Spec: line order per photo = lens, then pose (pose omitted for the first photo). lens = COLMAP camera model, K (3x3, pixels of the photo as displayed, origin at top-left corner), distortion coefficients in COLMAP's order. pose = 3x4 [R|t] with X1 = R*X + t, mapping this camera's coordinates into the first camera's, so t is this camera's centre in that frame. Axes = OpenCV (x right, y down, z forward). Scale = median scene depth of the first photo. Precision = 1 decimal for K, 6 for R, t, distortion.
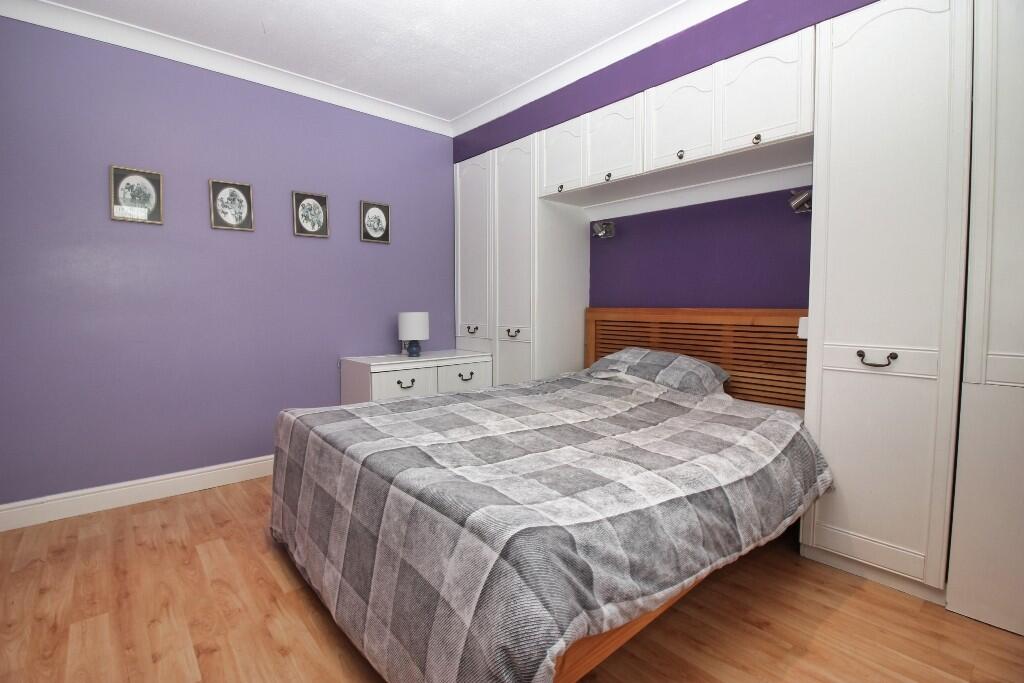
lens RADIAL K [[471.2, 0, 511.6], [0, 471.2, 338.1], [0, 0, 1]] dist [-0.017537, -0.000665]
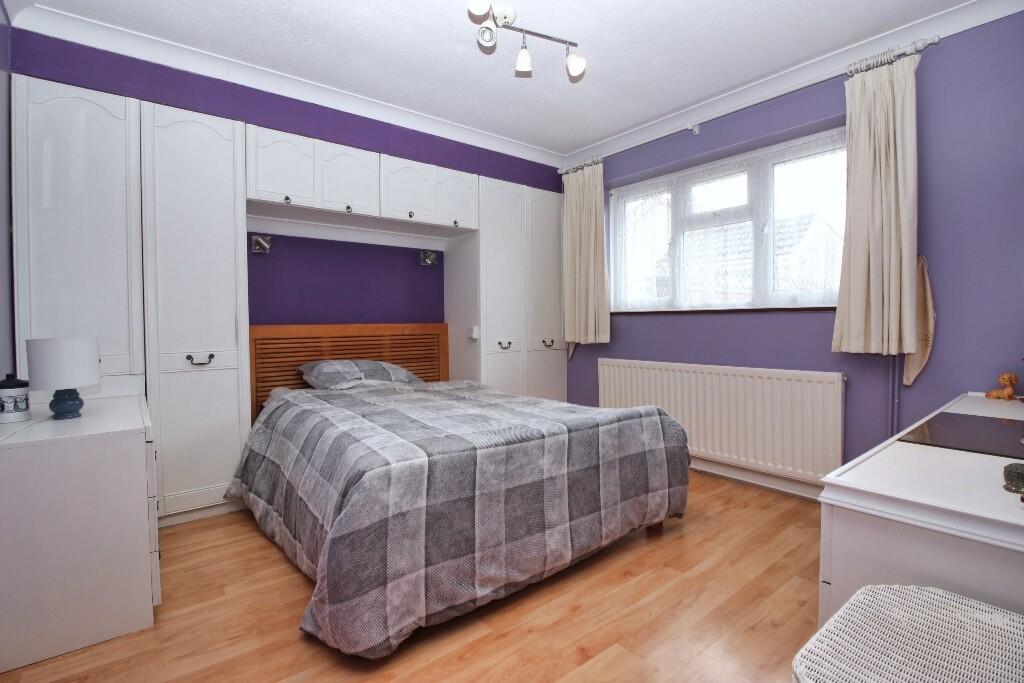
lens RADIAL K [[471.2, 0, 510.6], [0, 471.2, 333.5], [0, 0, 1]] dist [-0.017537, -0.000665]
pose [[0.044988, -0.029673, 0.998547, -1.661608], [0.078087, 0.996605, 0.026098, -0.074961], [-0.995931, 0.076799, 0.047152, 1.045470]]
